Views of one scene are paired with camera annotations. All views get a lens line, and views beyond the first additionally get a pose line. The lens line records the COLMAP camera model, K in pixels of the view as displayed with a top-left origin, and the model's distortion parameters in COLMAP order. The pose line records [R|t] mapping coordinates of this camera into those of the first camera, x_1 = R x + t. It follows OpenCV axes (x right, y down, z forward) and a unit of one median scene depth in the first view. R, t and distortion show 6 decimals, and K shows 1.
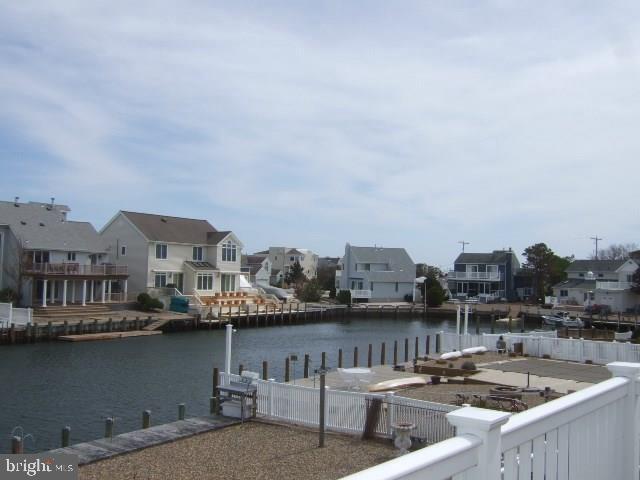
lens RADIAL K [[682.8, 0, 320.0], [0, 682.8, 240.0], [0, 0, 1]] dist [-0.054577, 0.041653]
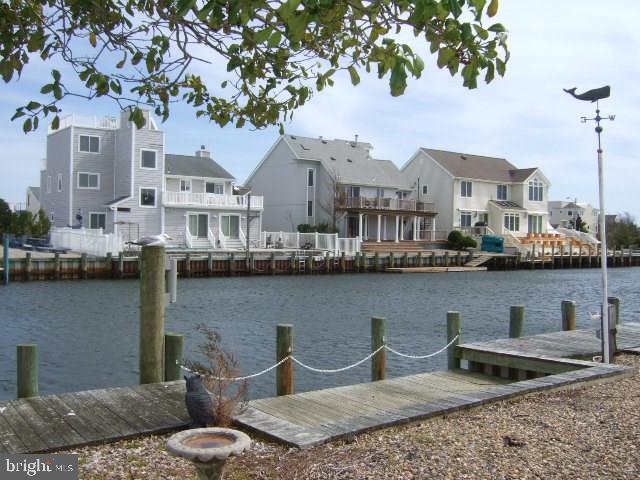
lens RADIAL K [[682.8, 0, 320.0], [0, 682.8, 240.0], [0, 0, 1]] dist [-0.054577, 0.041653]
pose [[0.940903, -0.008168, -0.338578, -0.107891], [0.022405, 0.999020, 0.038165, 0.046504], [0.337935, -0.043496, 0.940164, 0.058450]]
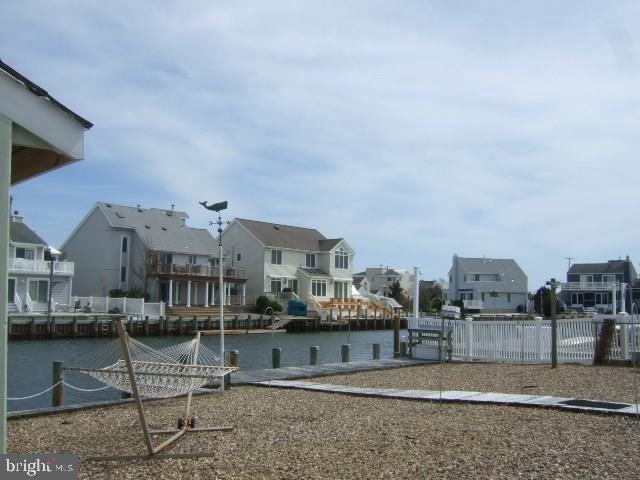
lens RADIAL K [[682.8, 0, 320.0], [0, 682.8, 240.0], [0, 0, 1]] dist [-0.054577, 0.041653]
pose [[0.992779, -0.021004, -0.118104, -0.050903], [0.014995, 0.998558, -0.051546, 0.044577], [0.119017, 0.049403, 0.991662, 0.012004]]
